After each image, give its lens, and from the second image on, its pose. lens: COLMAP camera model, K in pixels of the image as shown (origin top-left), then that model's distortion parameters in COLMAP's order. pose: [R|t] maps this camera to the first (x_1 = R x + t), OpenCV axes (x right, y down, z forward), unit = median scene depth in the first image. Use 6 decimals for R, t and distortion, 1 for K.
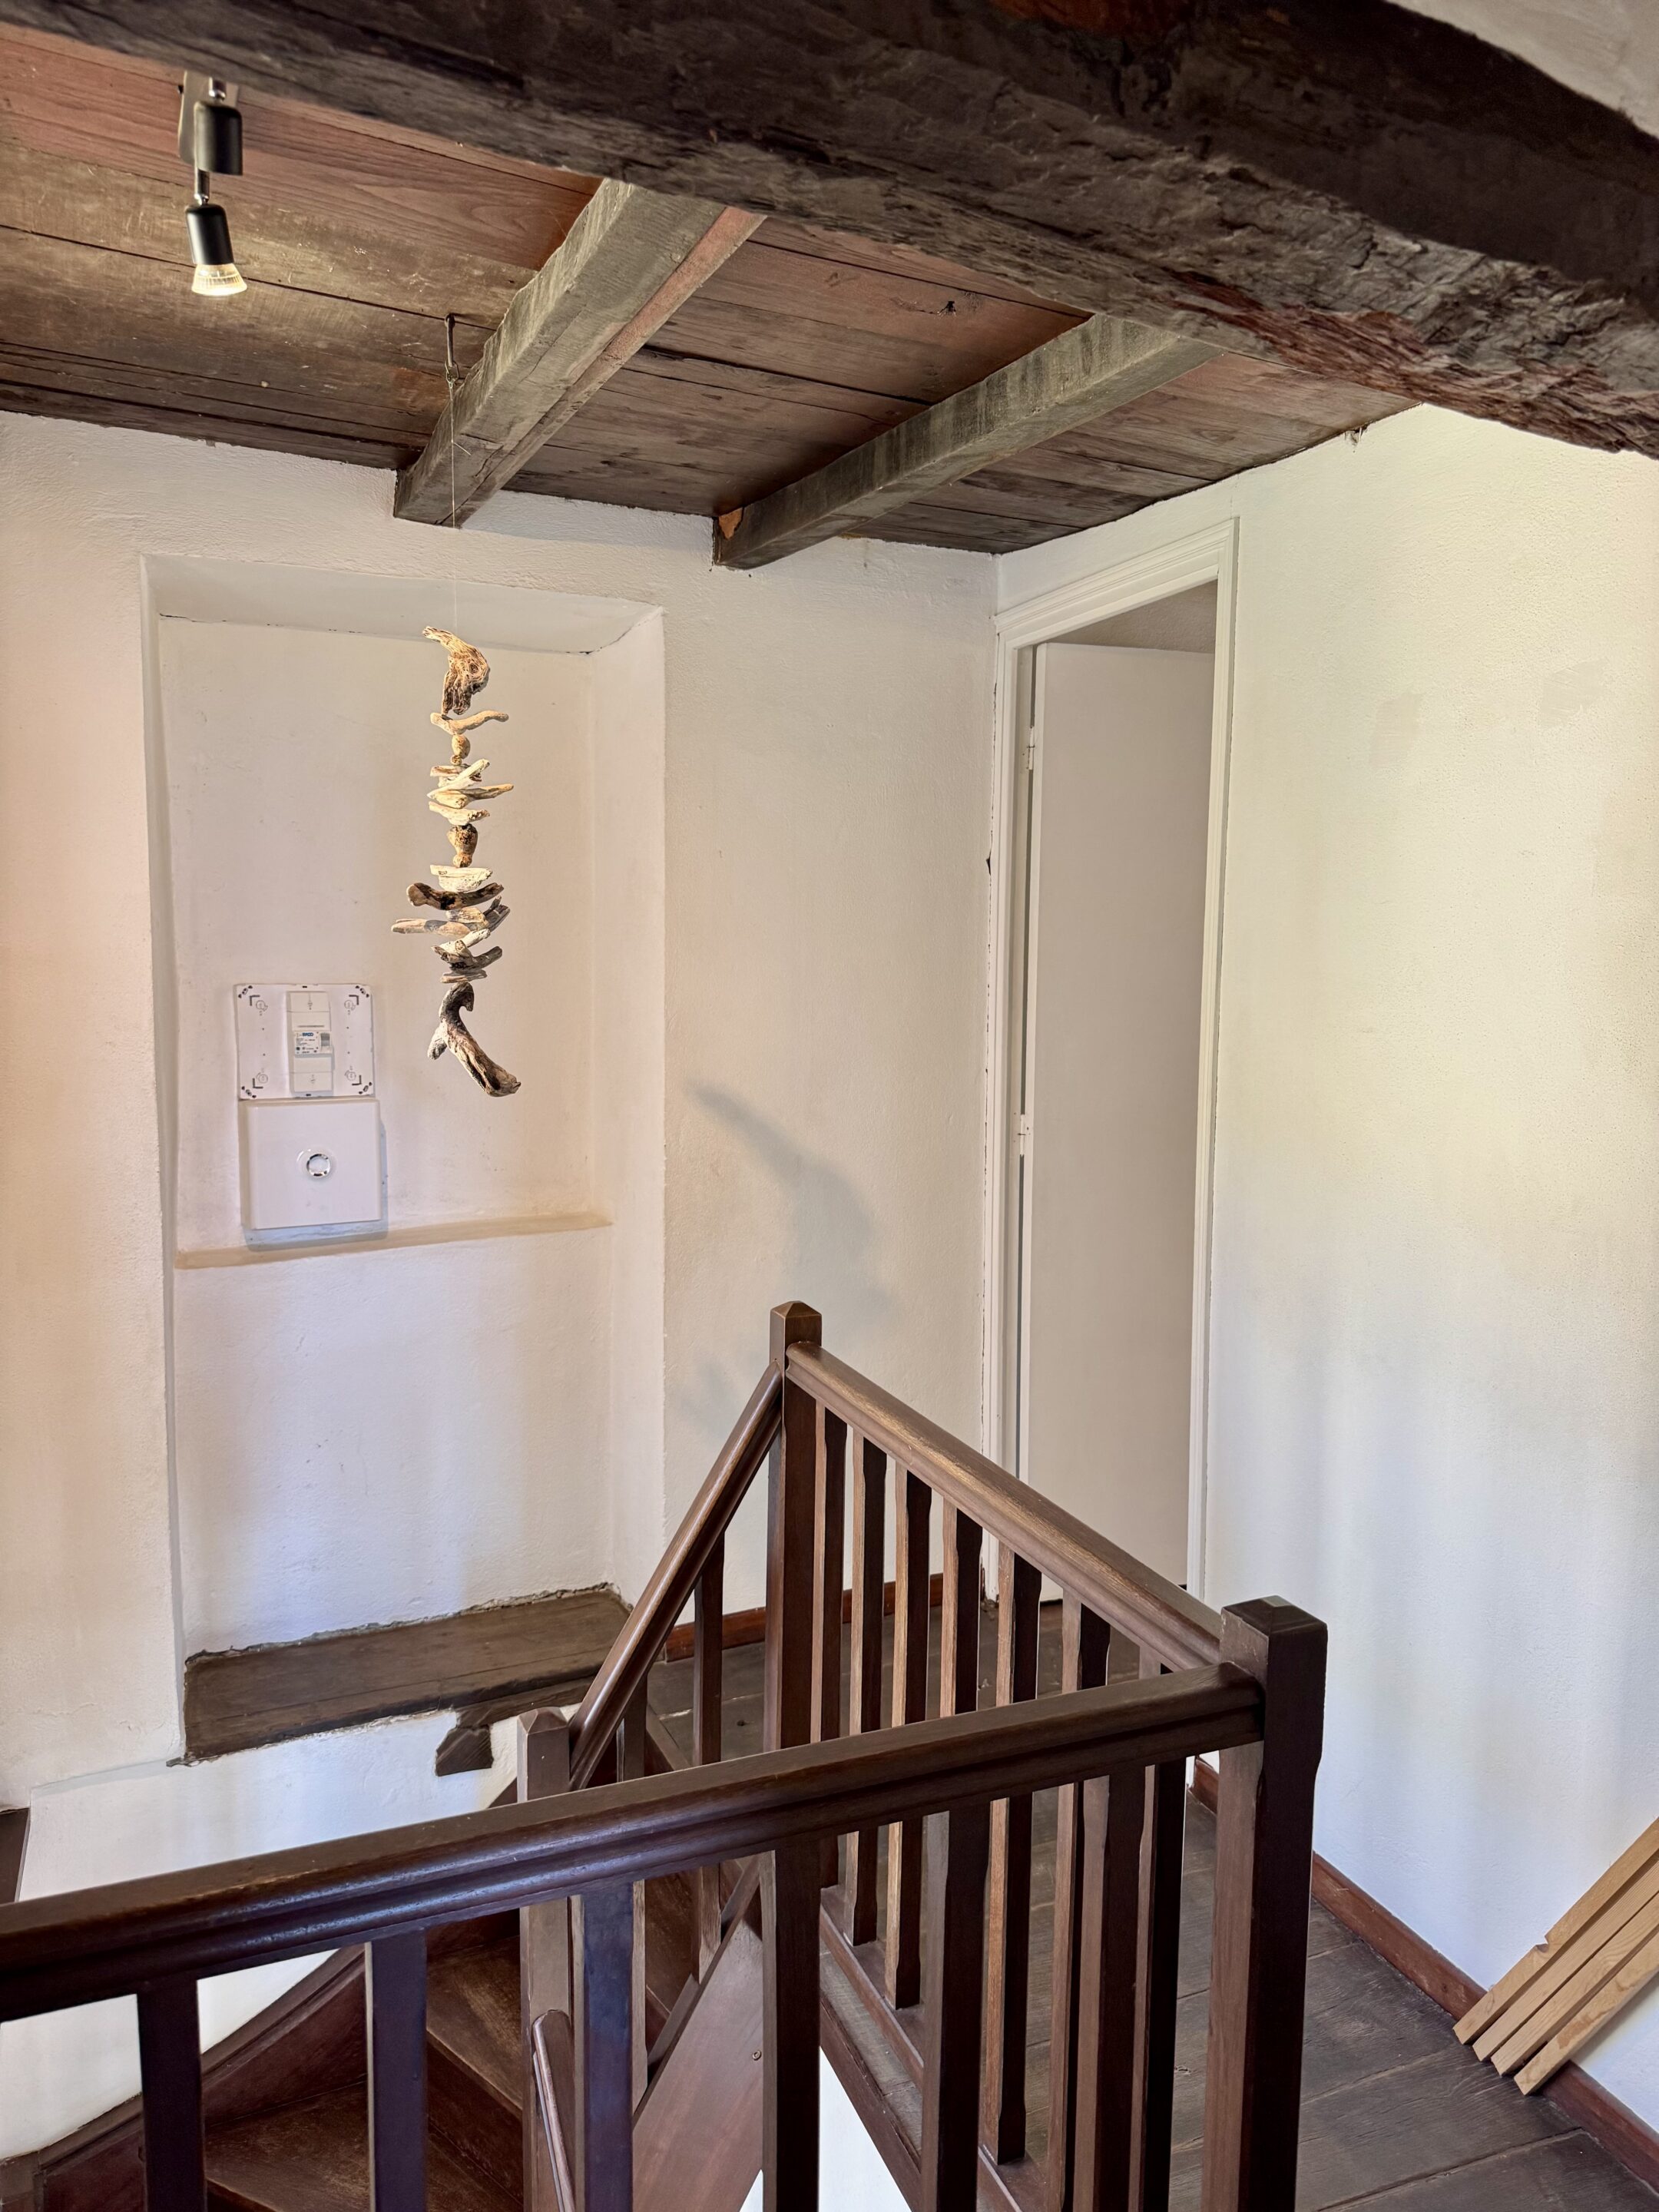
lens RADIAL K [[1572.9, 0, 839.5], [0, 1572.9, 1107.5], [0, 0, 1]] dist [0.043890, -0.039359]
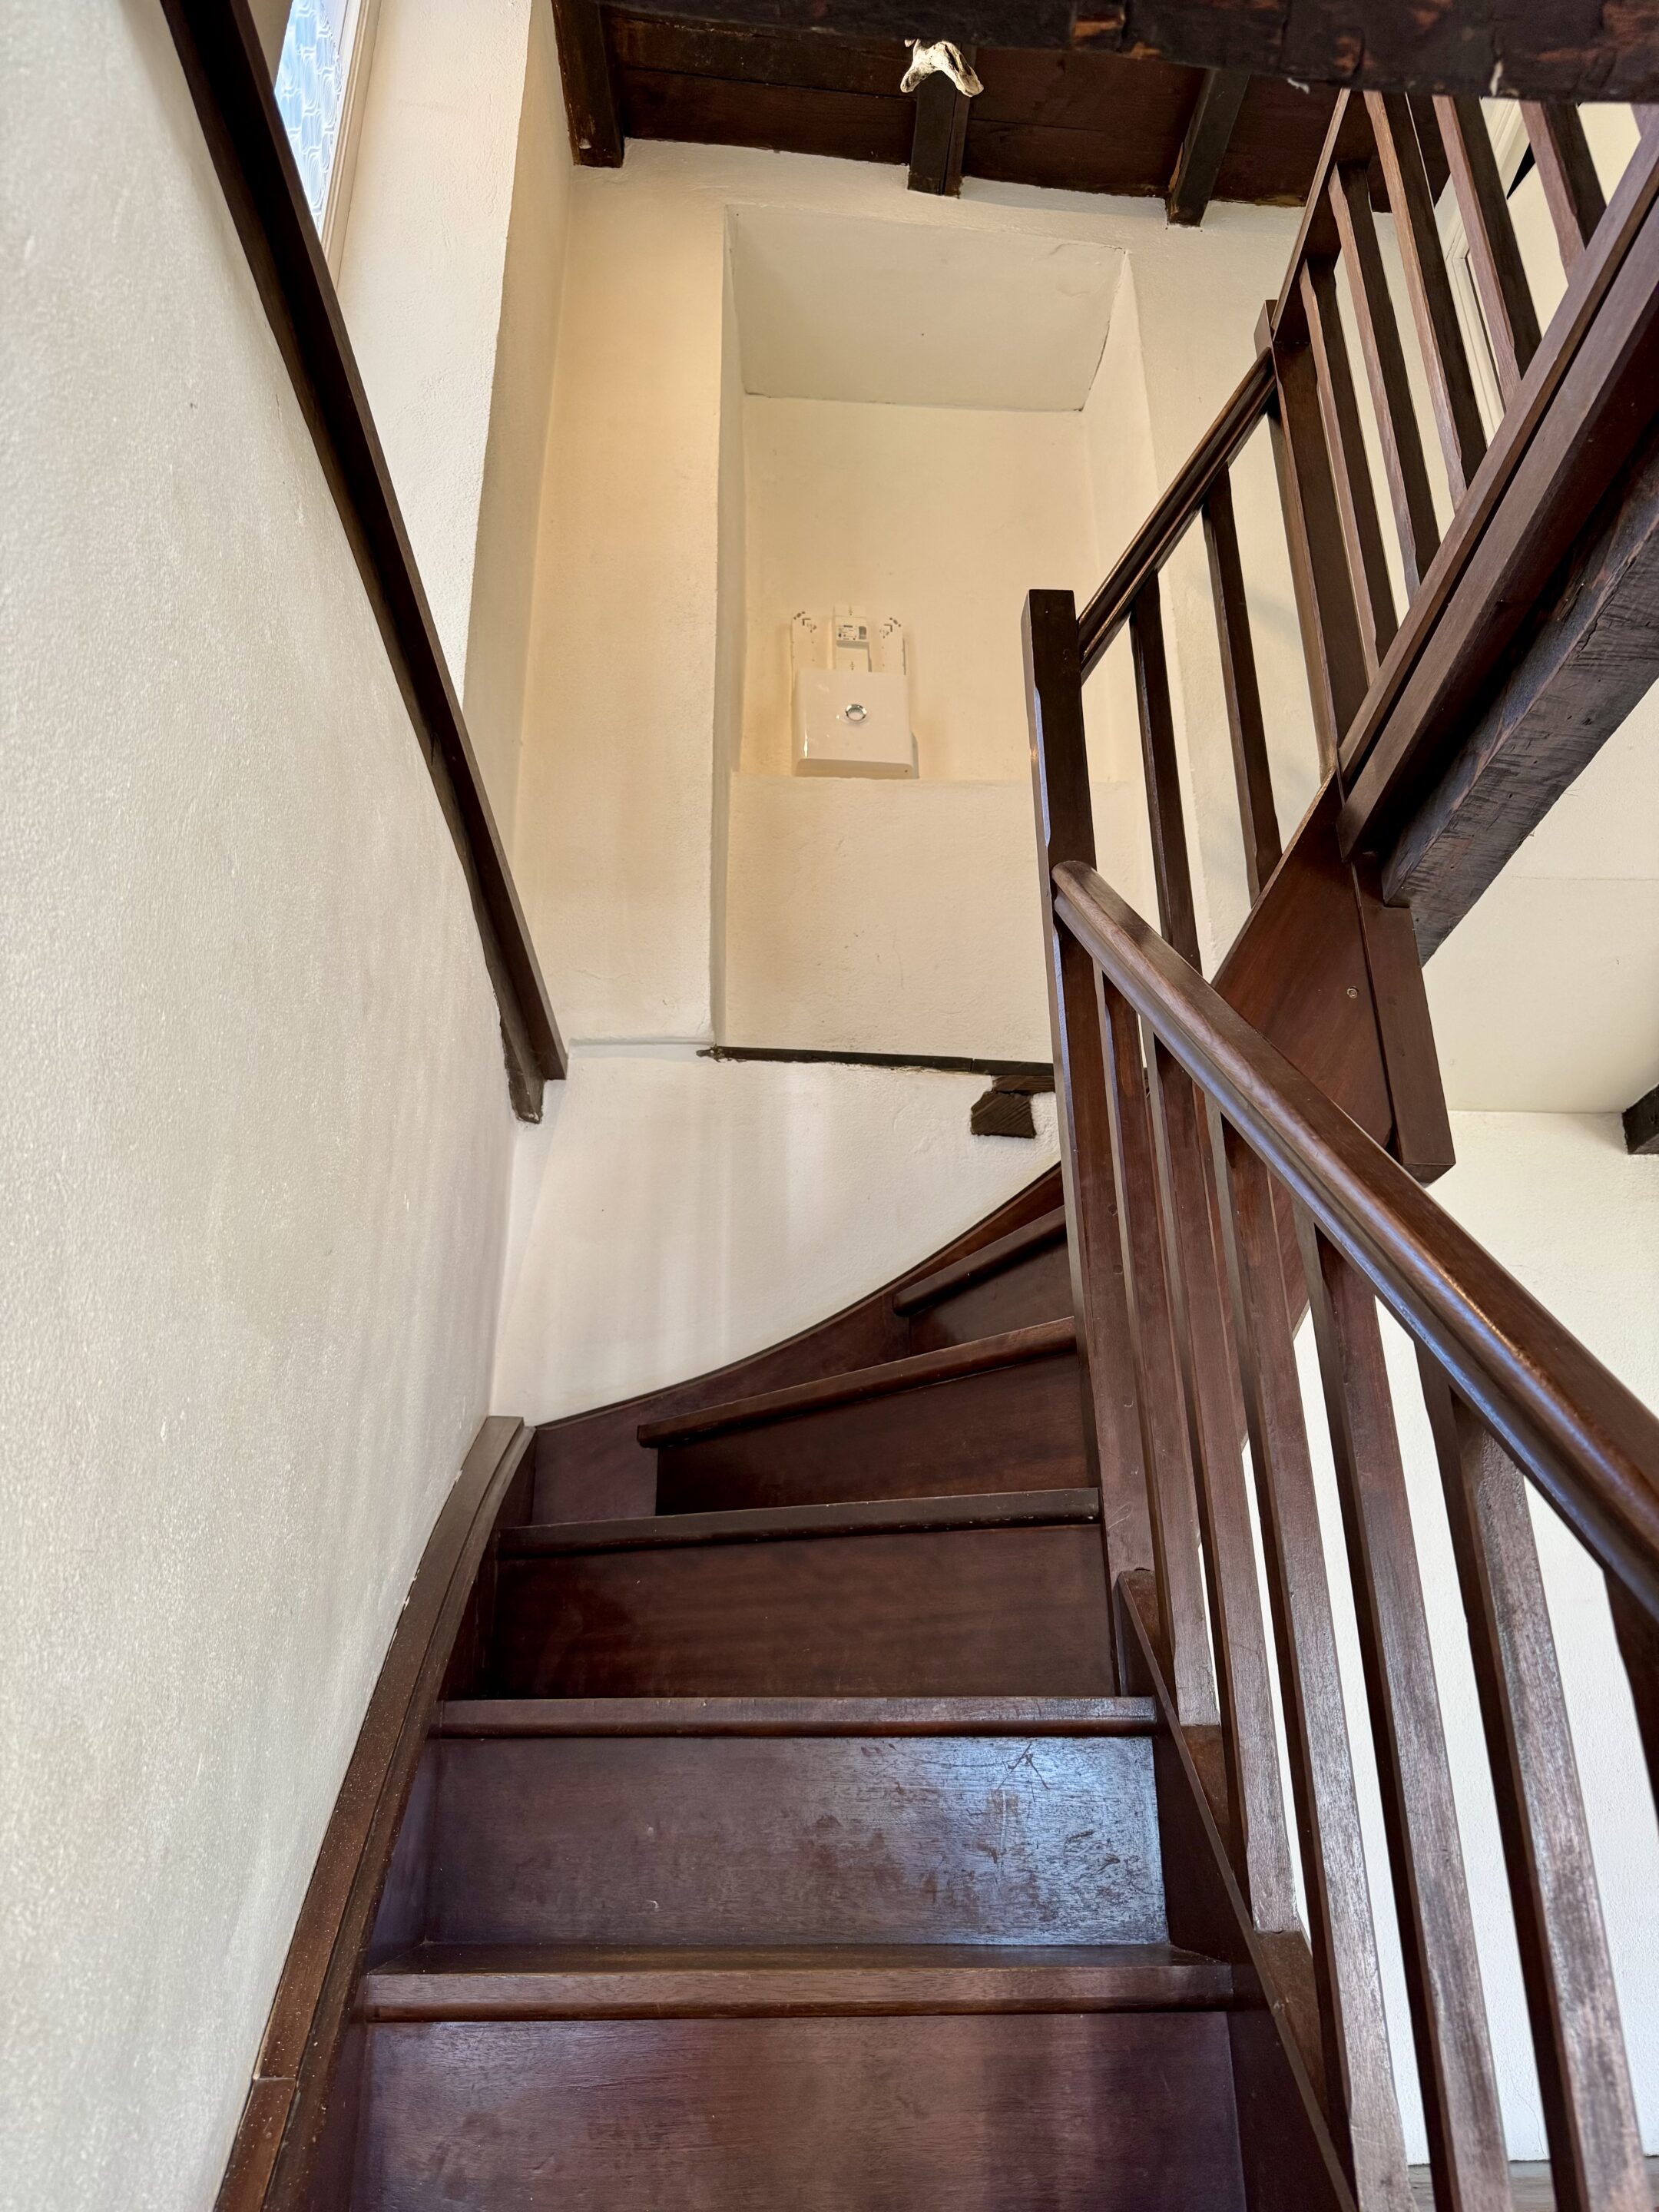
lens RADIAL K [[1572.9, 0, 839.5], [0, 1572.9, 1107.5], [0, 0, 1]] dist [0.043890, -0.039359]
pose [[0.930885, -0.162077, -0.327391, -0.031012], [-0.012322, 0.881753, -0.471551, 0.823917], [0.365106, 0.442993, 0.818813, 0.240447]]
